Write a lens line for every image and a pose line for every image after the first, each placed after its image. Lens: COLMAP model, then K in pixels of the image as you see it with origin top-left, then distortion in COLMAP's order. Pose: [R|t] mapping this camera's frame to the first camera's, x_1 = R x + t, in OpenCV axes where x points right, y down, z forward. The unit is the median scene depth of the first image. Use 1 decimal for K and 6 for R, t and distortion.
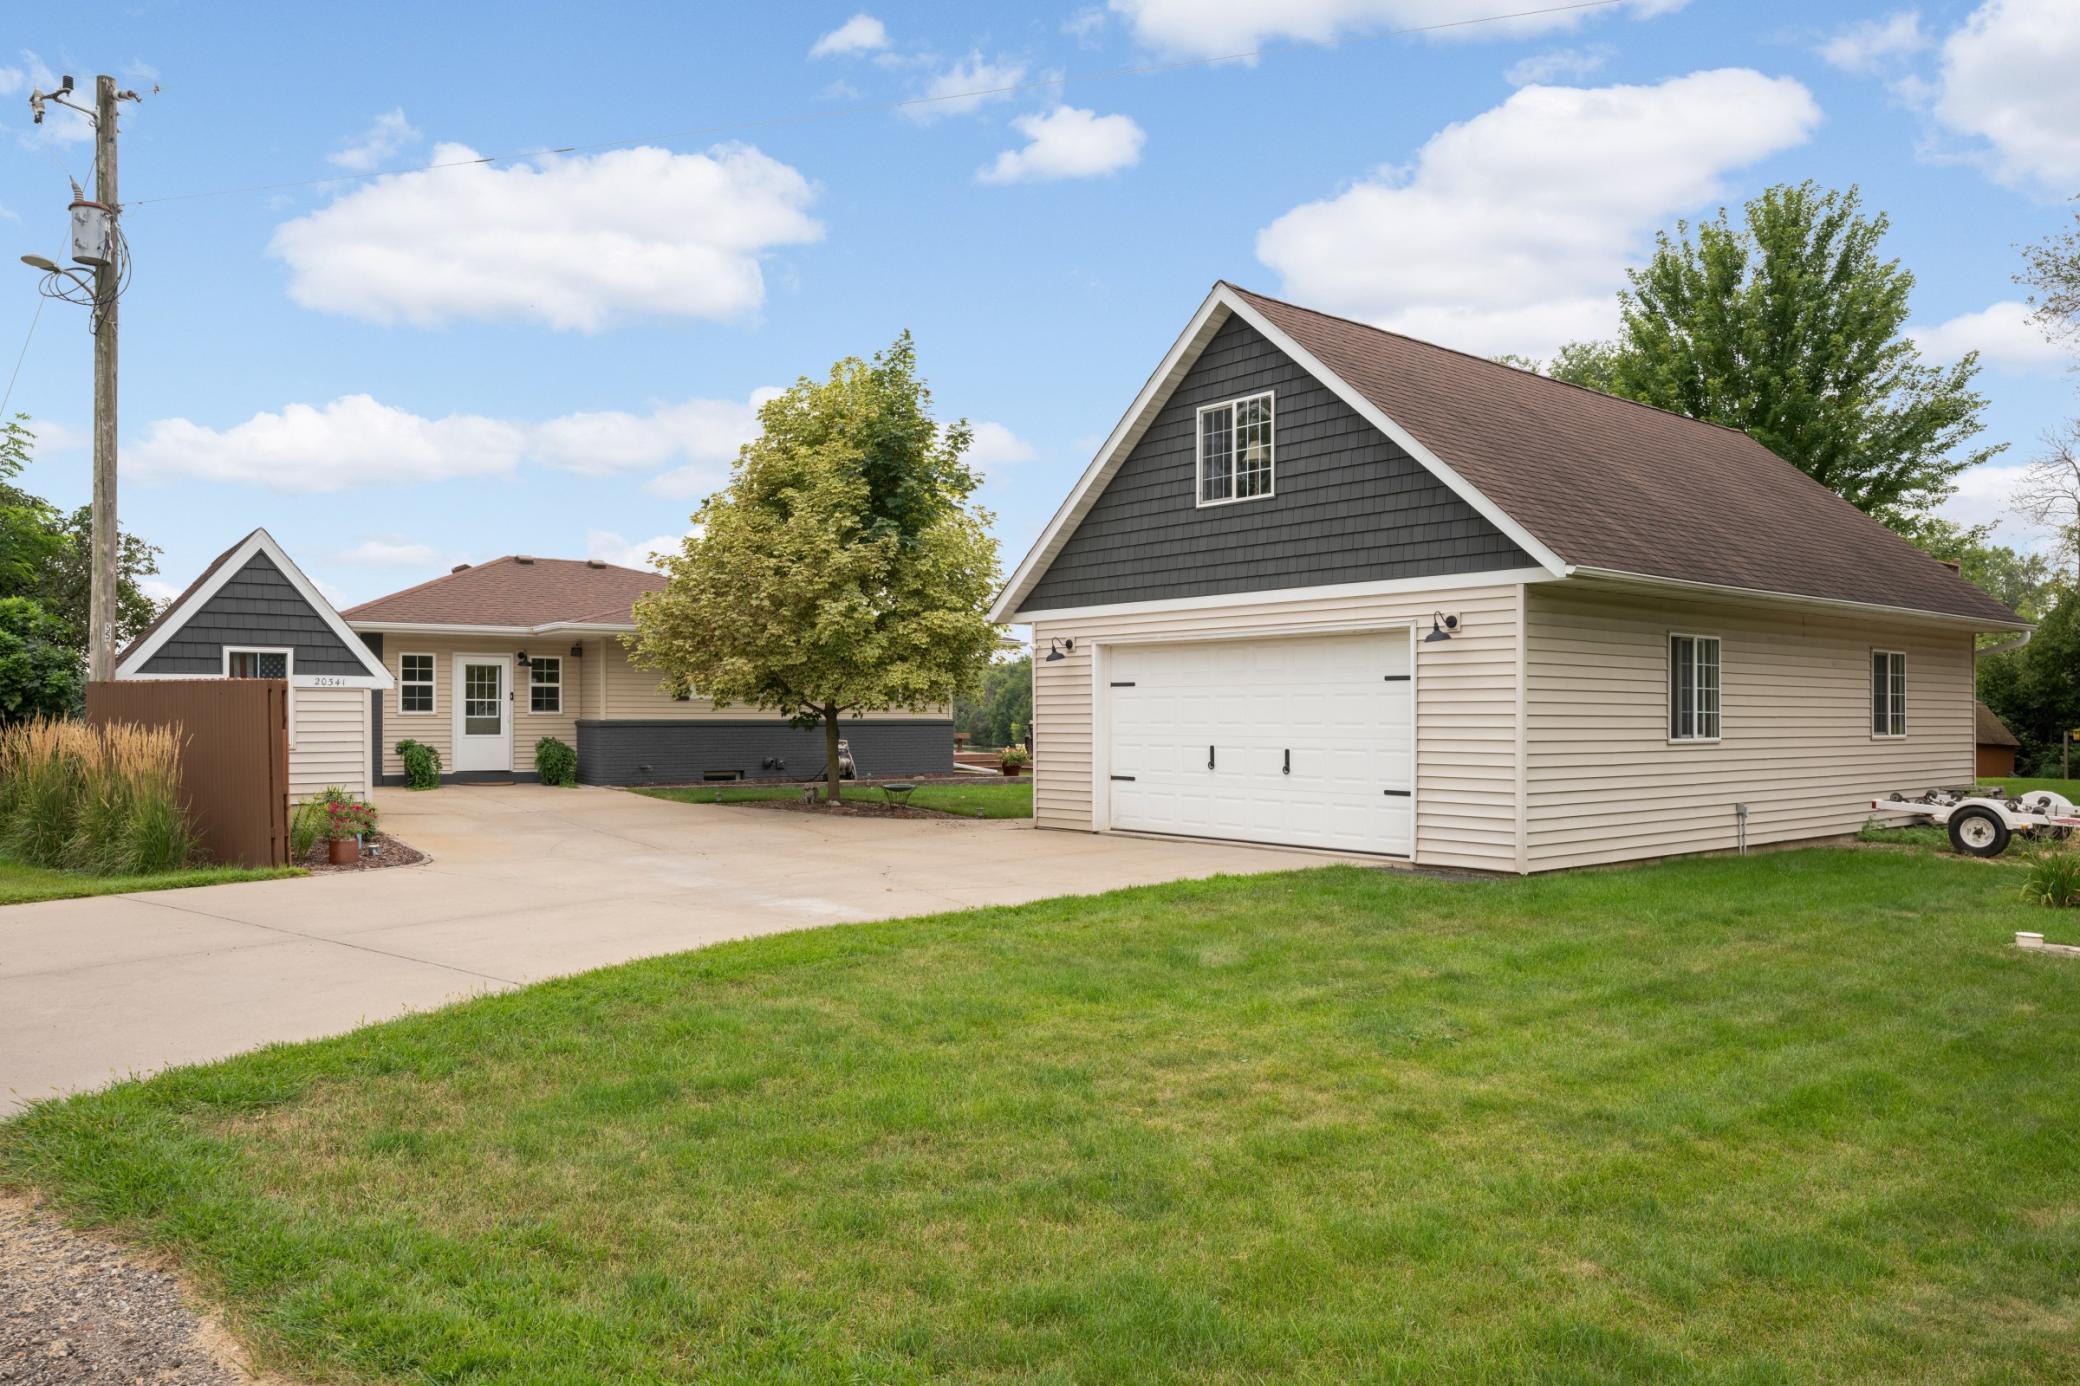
lens RADIAL K [[1597.7, 0, 1040.0], [0, 1597.7, 693.0], [0, 0, 1]] dist [-0.003269, 0.010045]
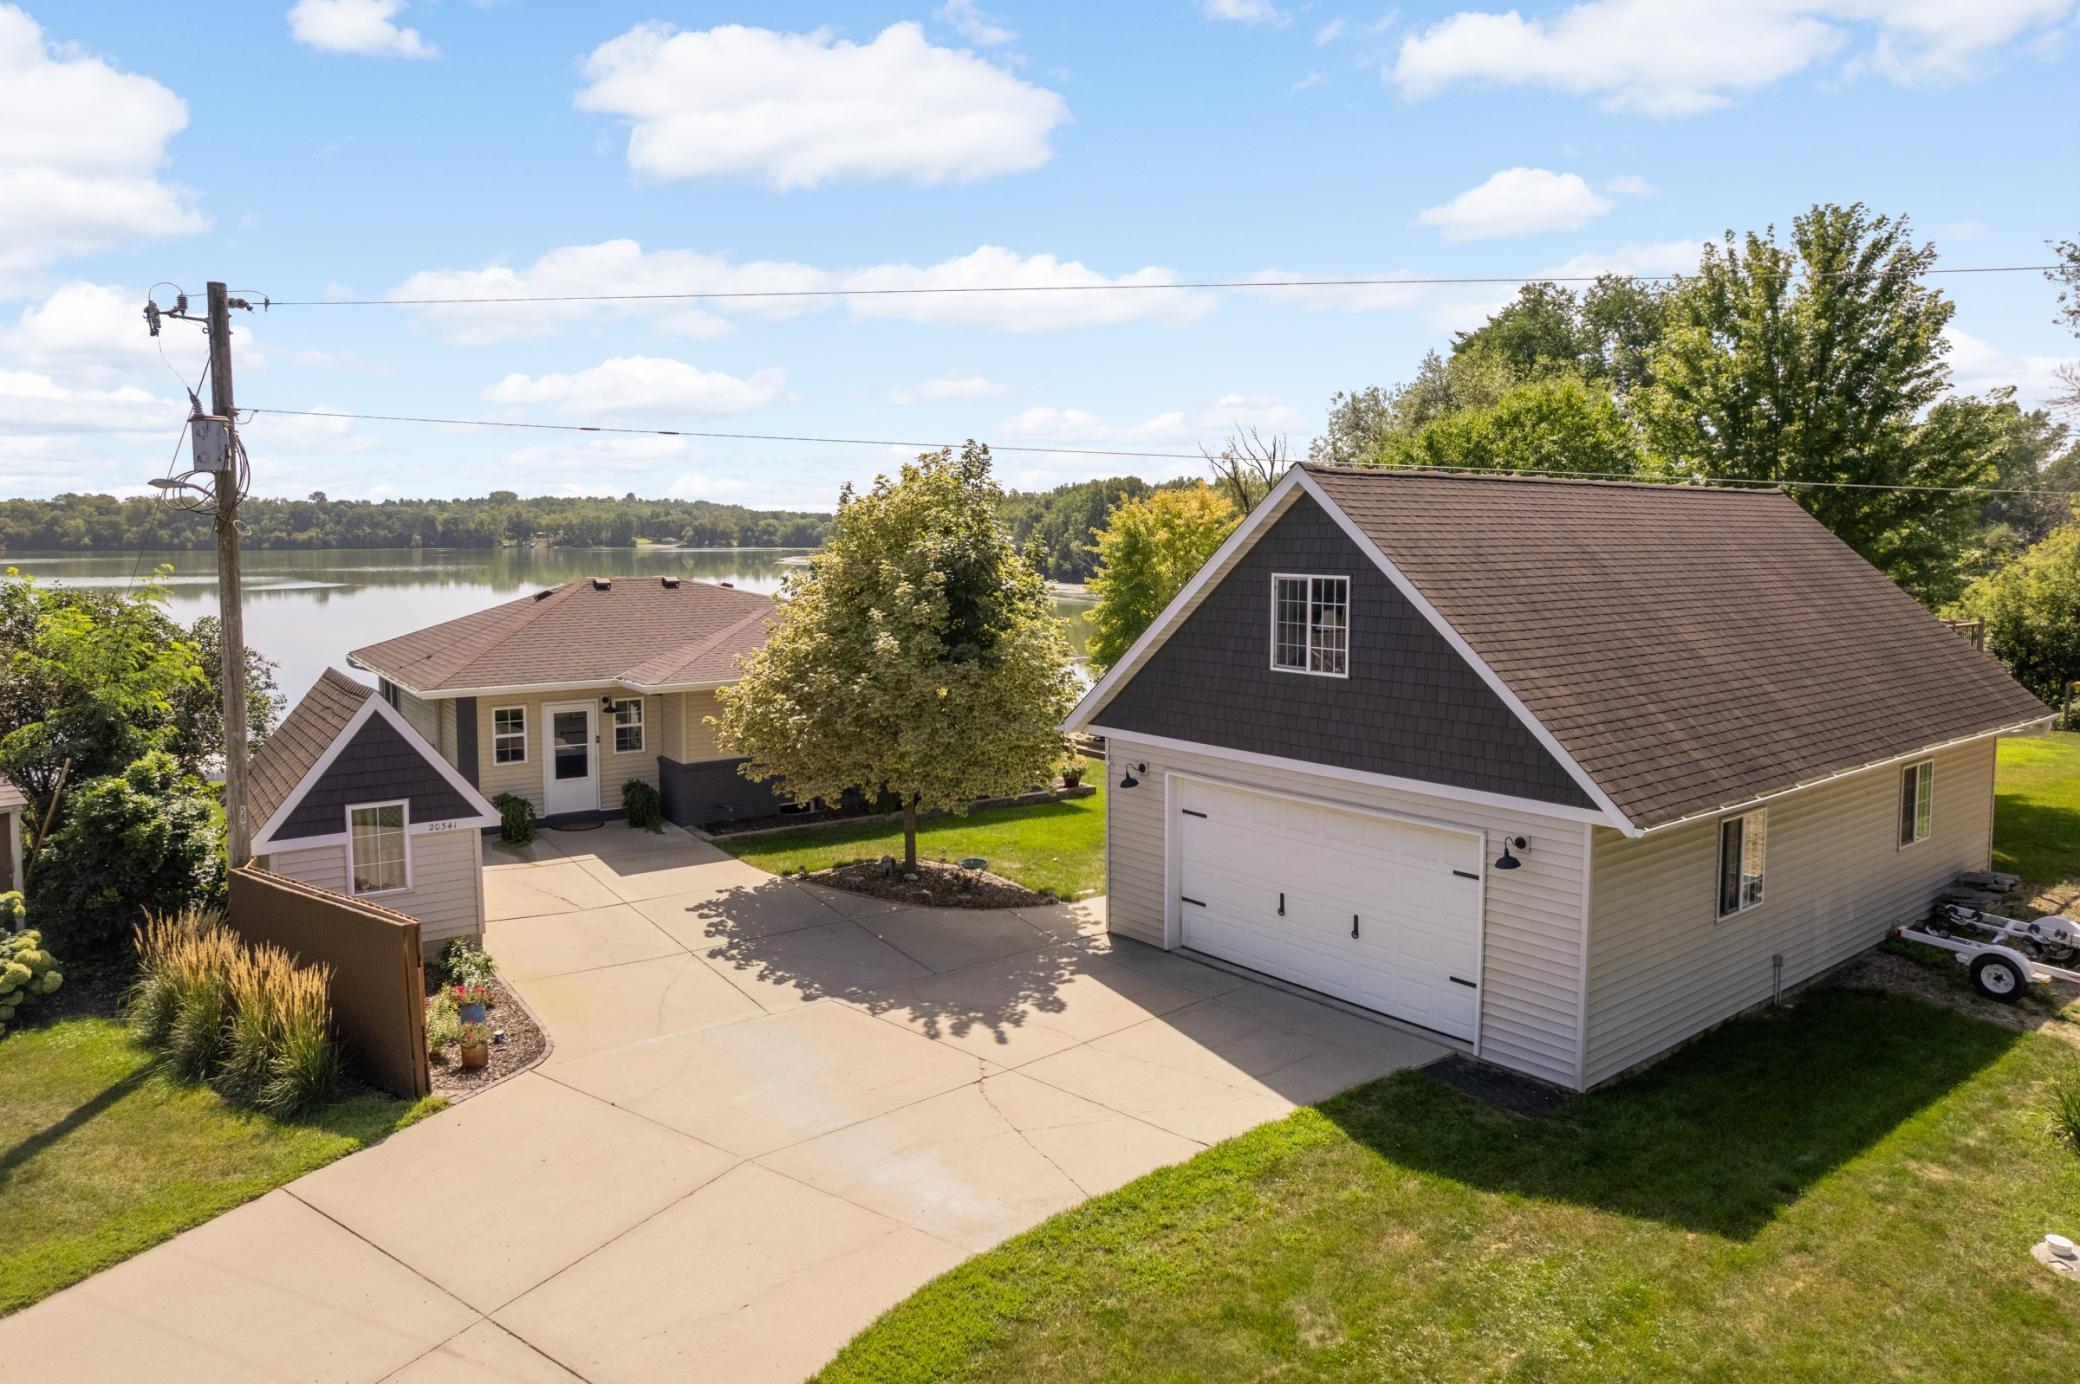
lens RADIAL K [[1548.2, 0, 1066.7], [0, 1548.2, 682.5], [0, 0, 1]] dist [-0.059503, 0.052668]
pose [[0.999986, -0.000356, -0.005270, -0.029868], [0.000840, 0.995748, 0.092114, -0.207681], [0.005215, -0.092117, 0.995735, 0.002125]]
